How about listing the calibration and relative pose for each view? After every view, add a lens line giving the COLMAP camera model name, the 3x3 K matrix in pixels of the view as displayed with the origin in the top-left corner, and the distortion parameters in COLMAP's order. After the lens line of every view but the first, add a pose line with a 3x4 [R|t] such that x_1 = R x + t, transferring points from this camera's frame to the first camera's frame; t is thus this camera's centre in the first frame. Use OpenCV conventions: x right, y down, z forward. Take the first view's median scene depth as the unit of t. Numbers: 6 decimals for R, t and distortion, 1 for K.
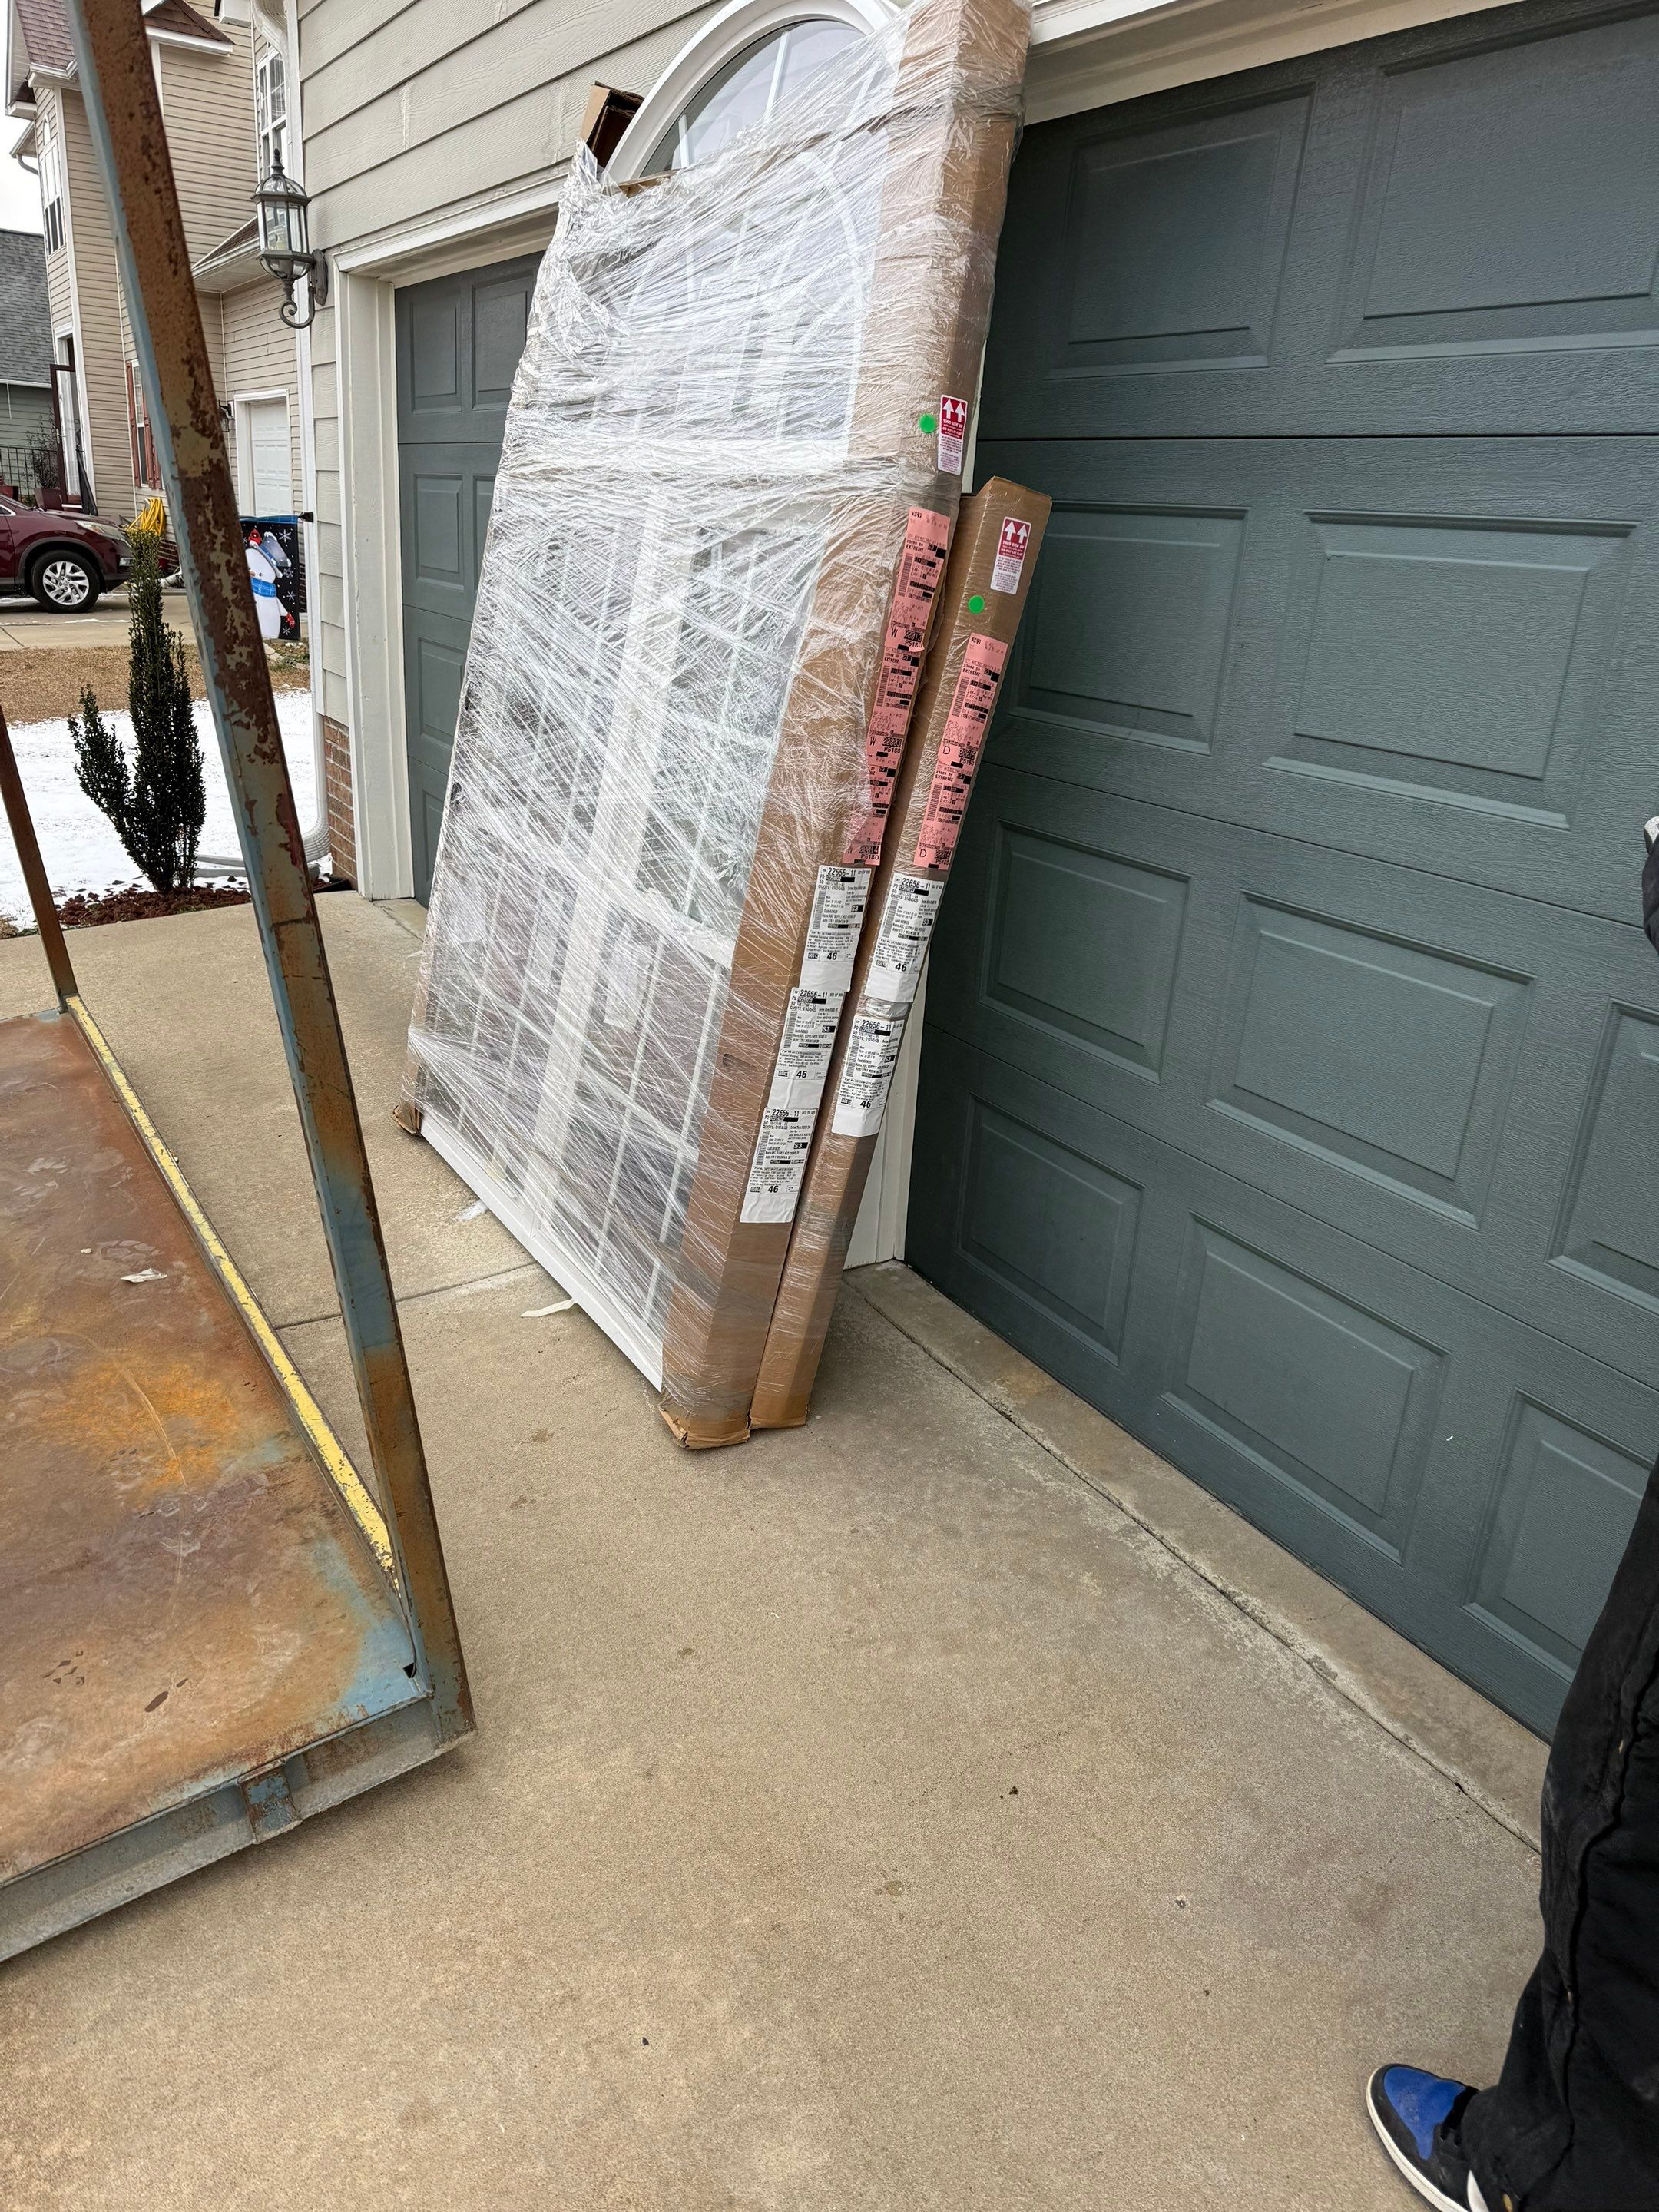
lens RADIAL K [[1567.2, 0, 822.0], [0, 1567.2, 1133.7], [0, 0, 1]] dist [0.035611, -0.057398]
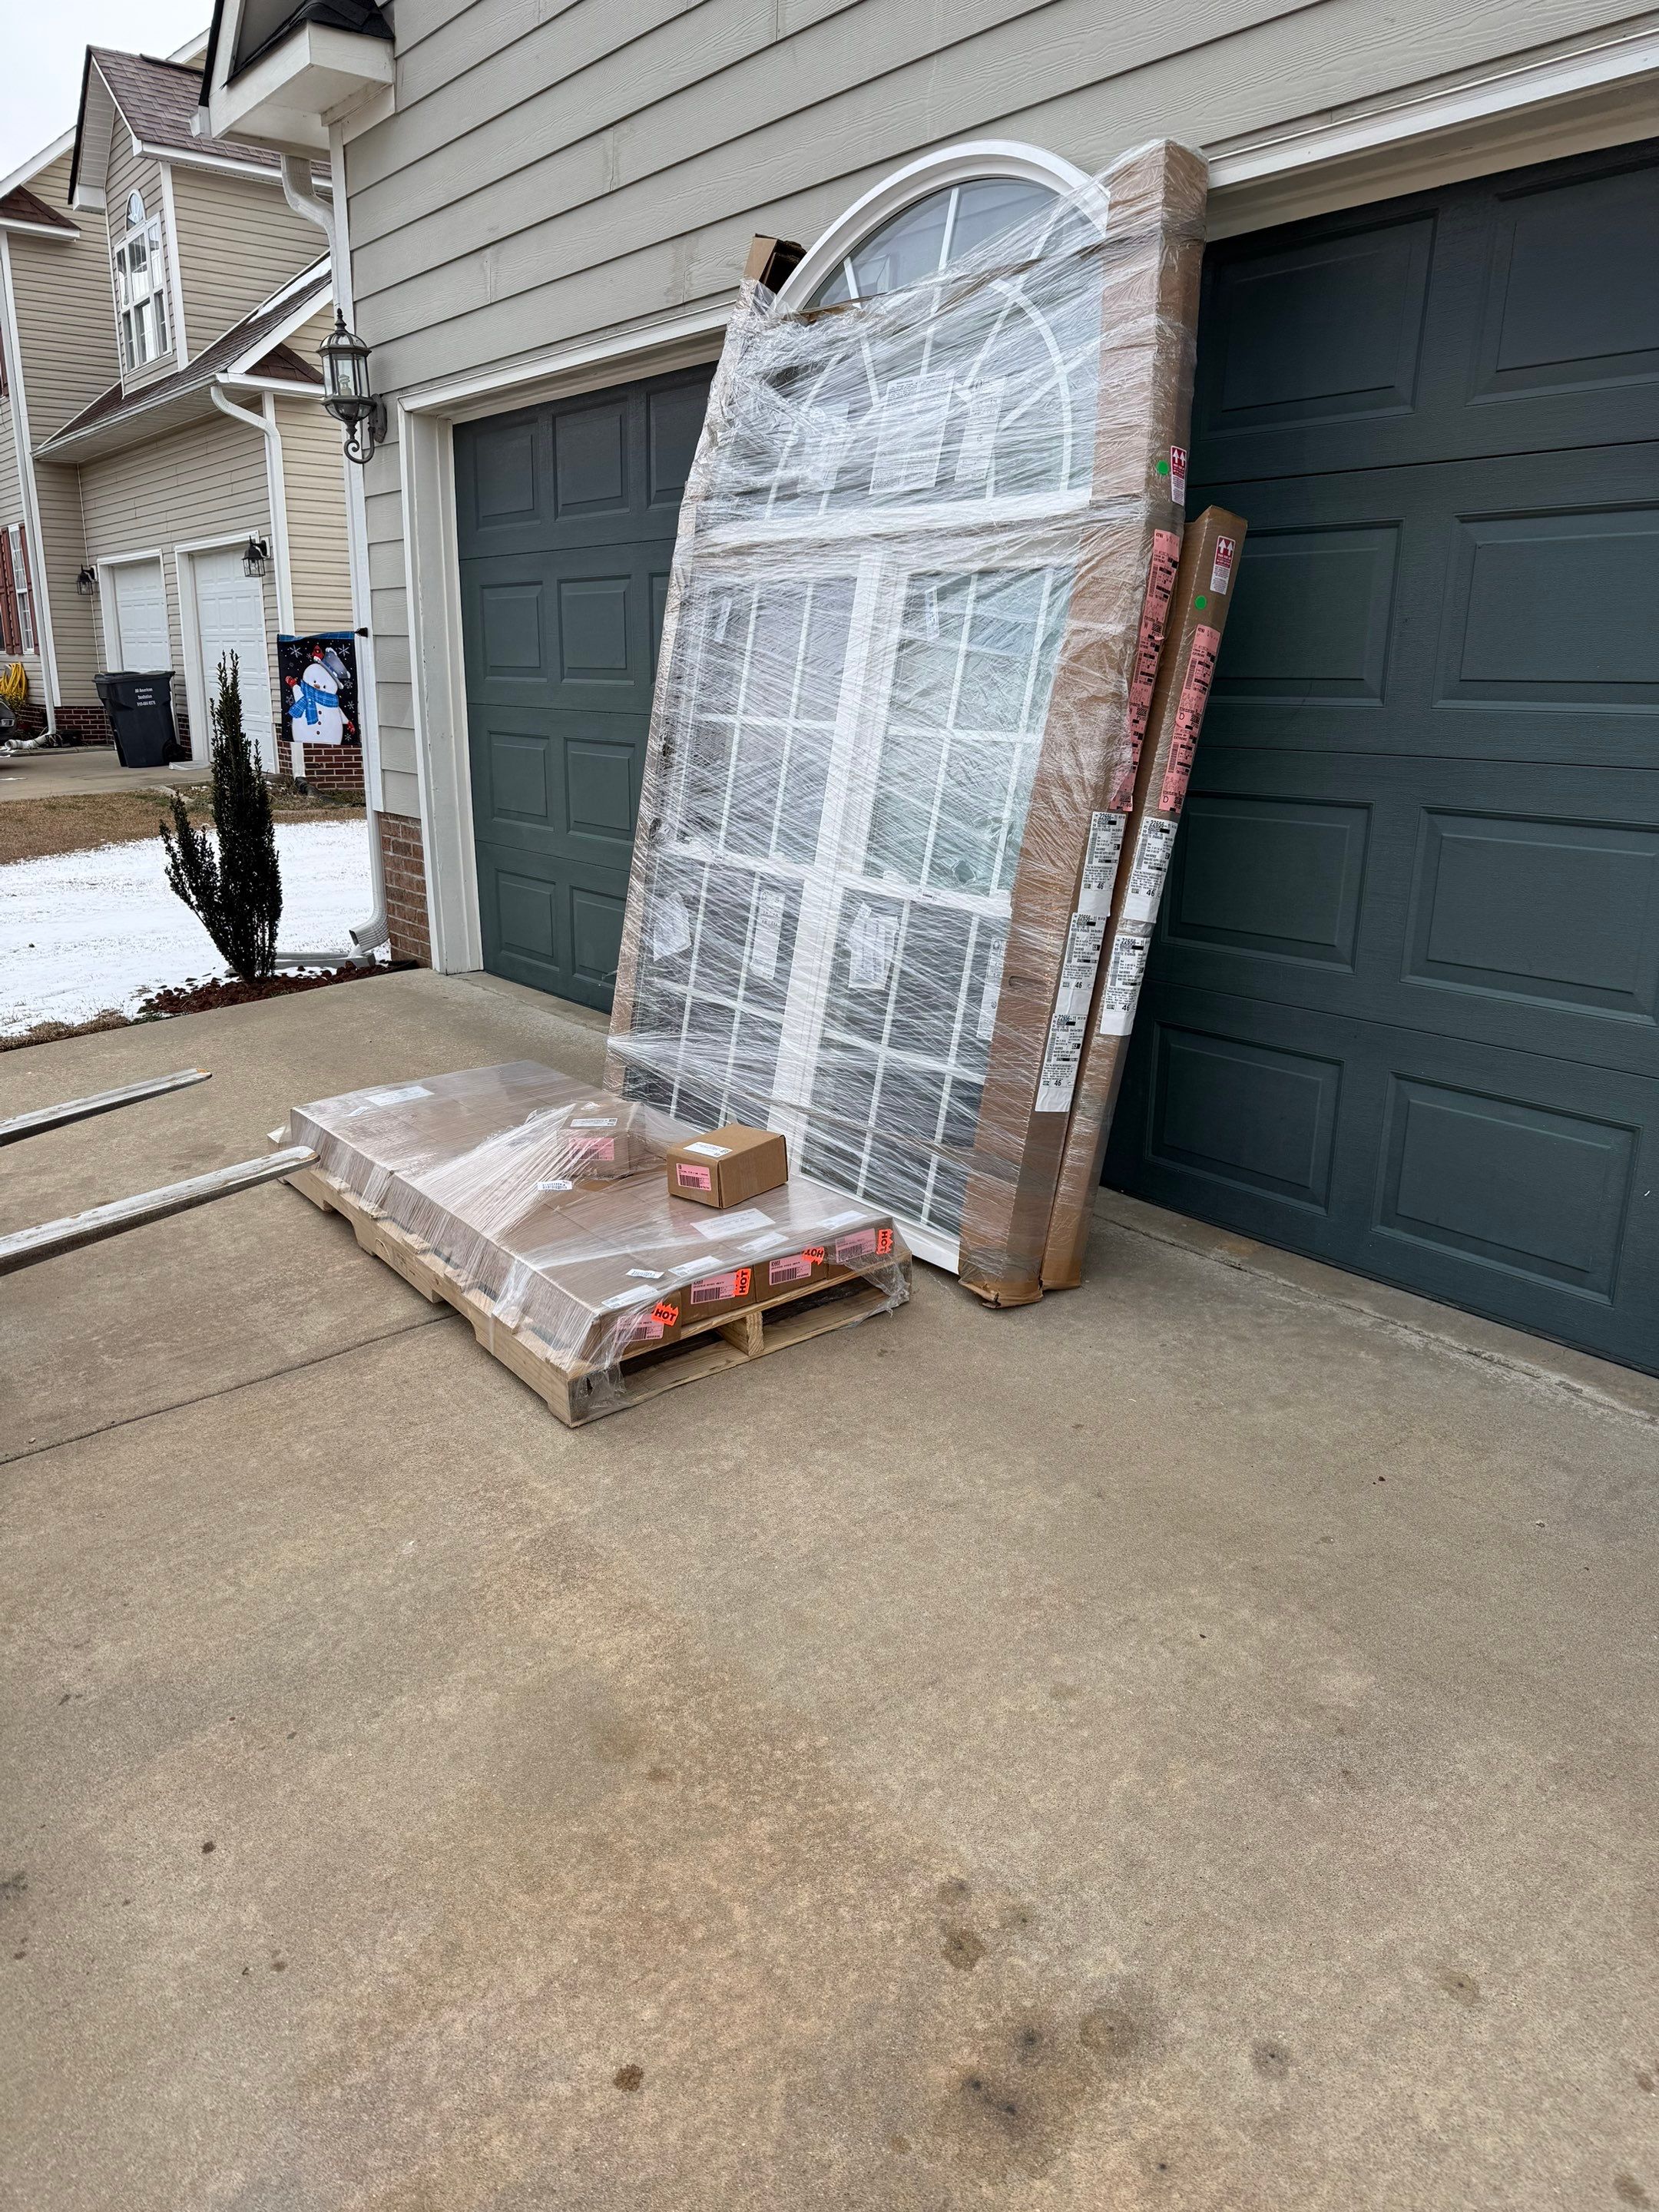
lens RADIAL K [[1567.2, 0, 807.8], [0, 1567.2, 1141.2], [0, 0, 1]] dist [0.035611, -0.057398]
pose [[0.992046, -0.085089, 0.092765, -0.351220], [0.091684, 0.993372, -0.069320, 0.151364], [-0.086252, 0.077274, 0.993272, -0.207654]]
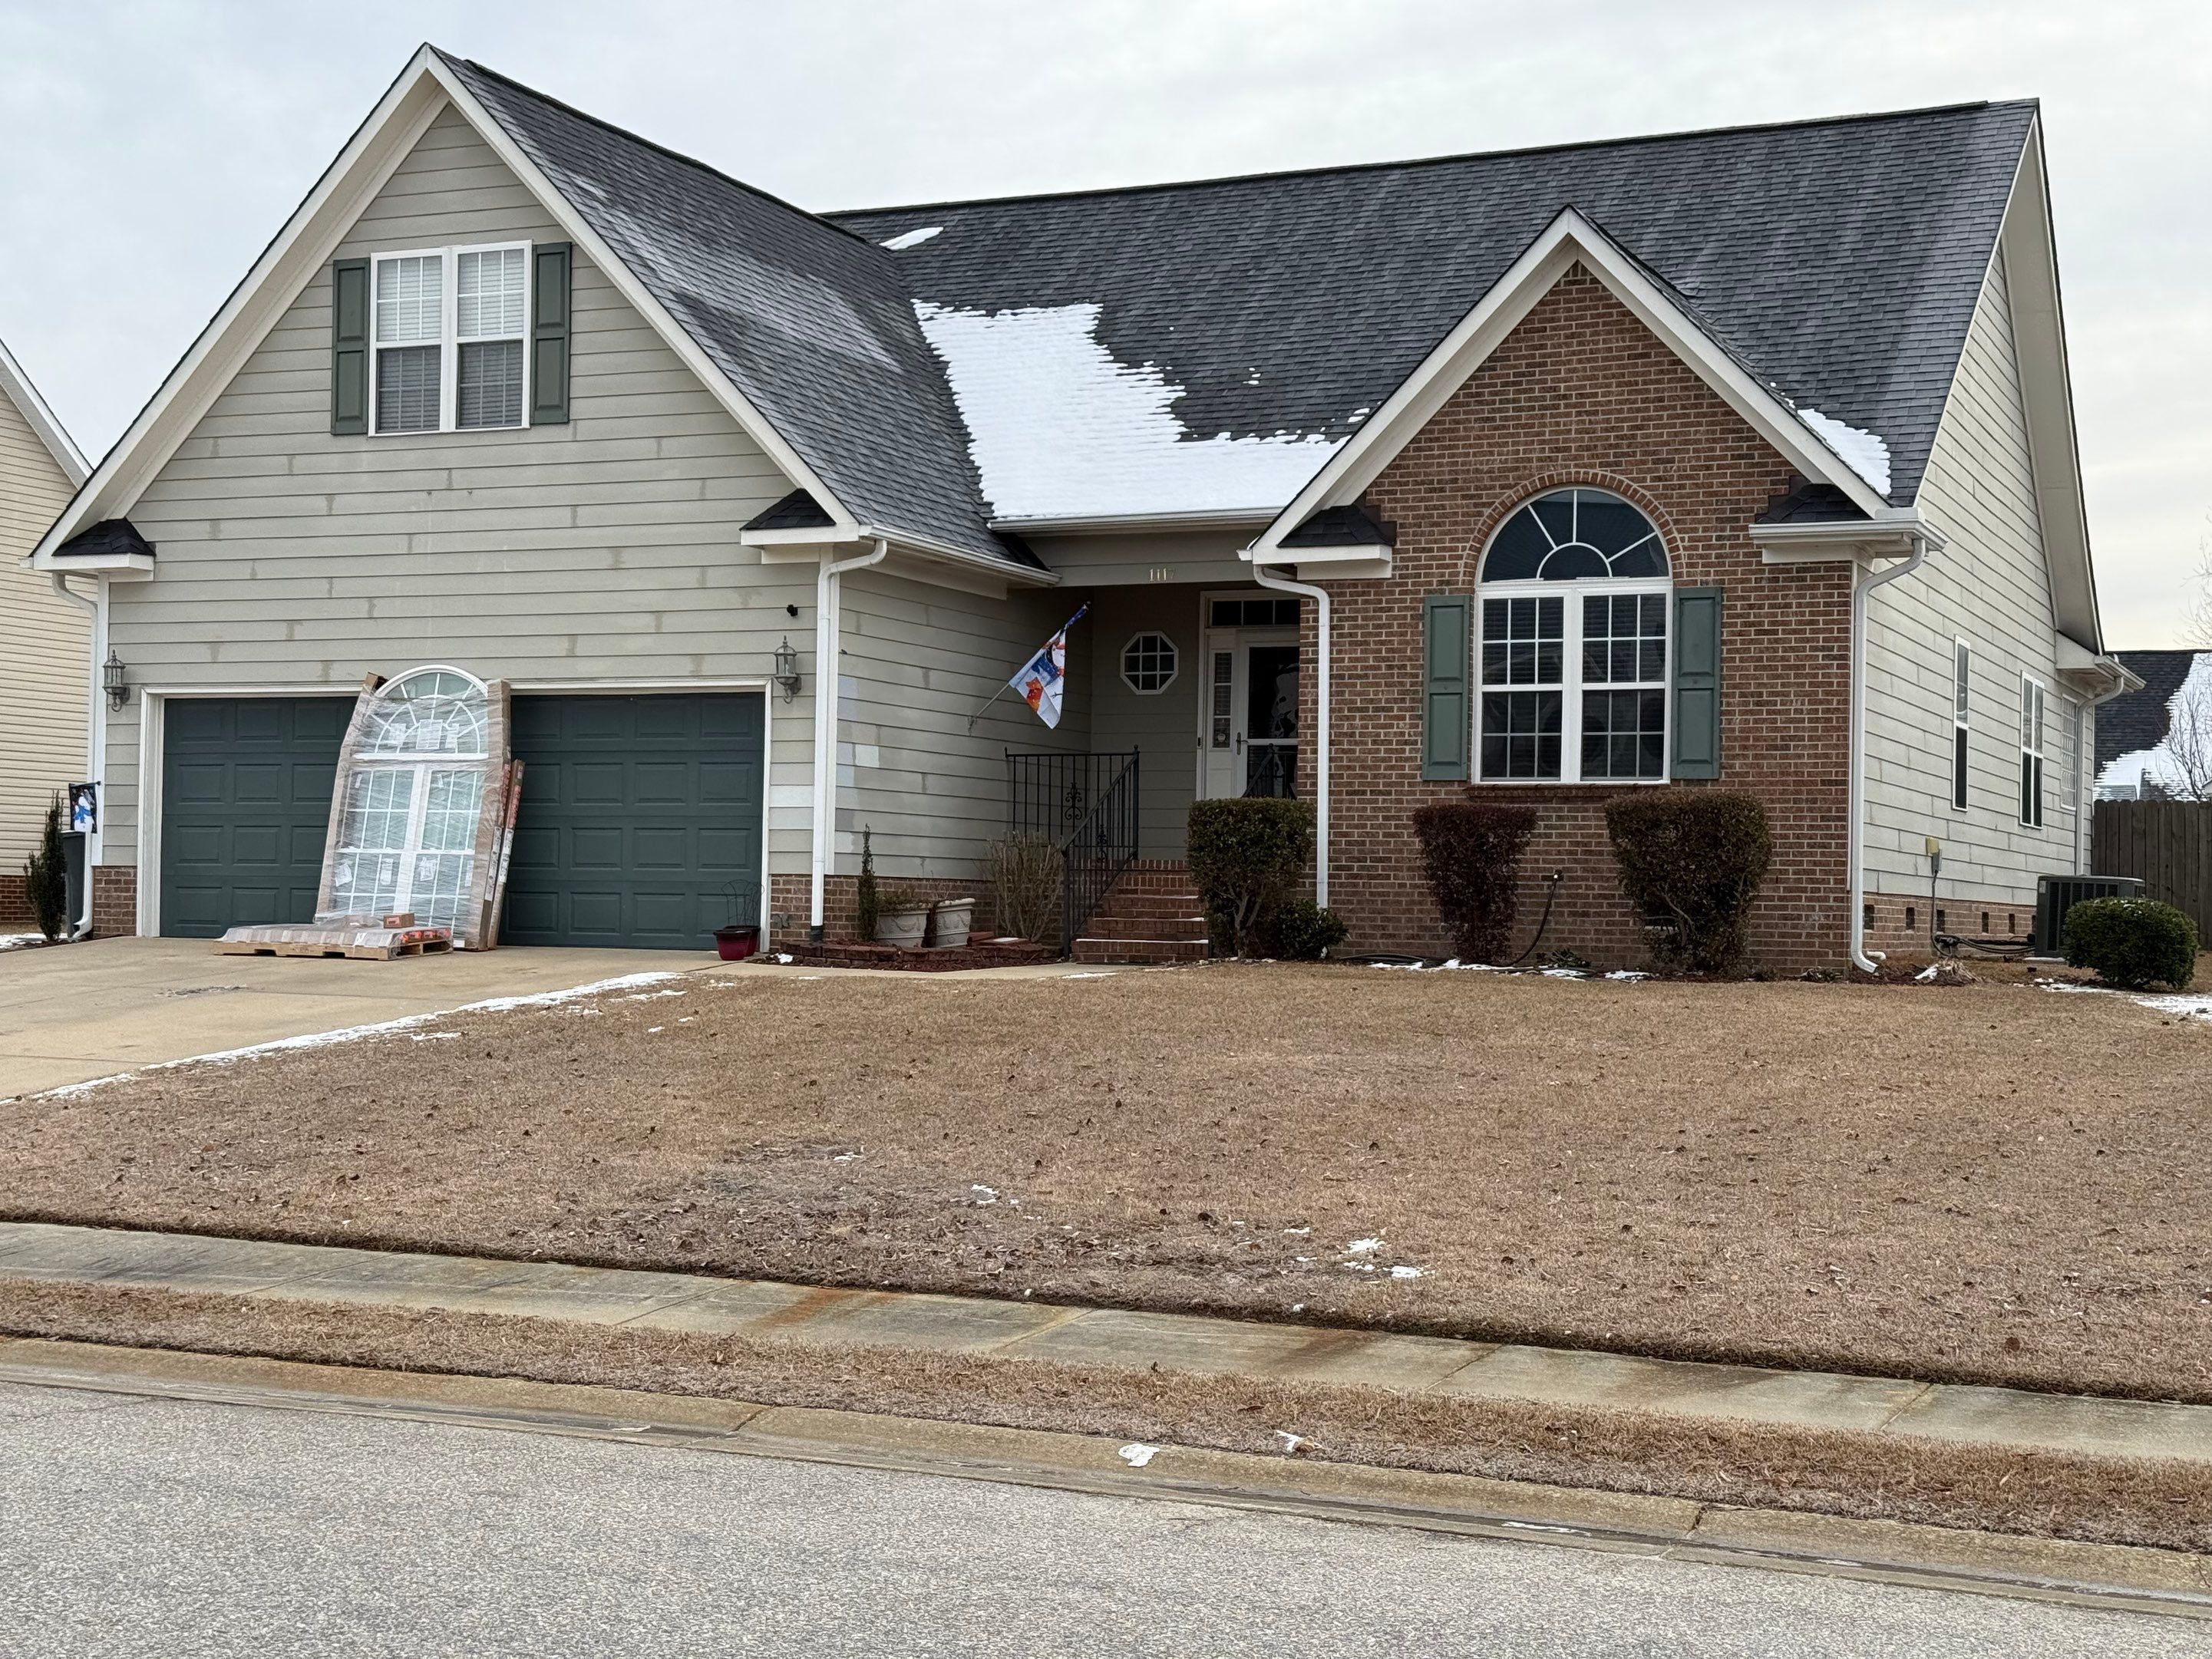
lens RADIAL K [[3058.4, 0, 1125.5], [0, 3058.4, 845.8], [0, 0, 1]] dist [0.088424, 0.000000]
pose [[0.812002, -0.039466, 0.582319, -4.093831], [0.245299, 0.928393, -0.279131, 3.137116], [-0.529605, 0.369497, 0.763538, -7.614802]]
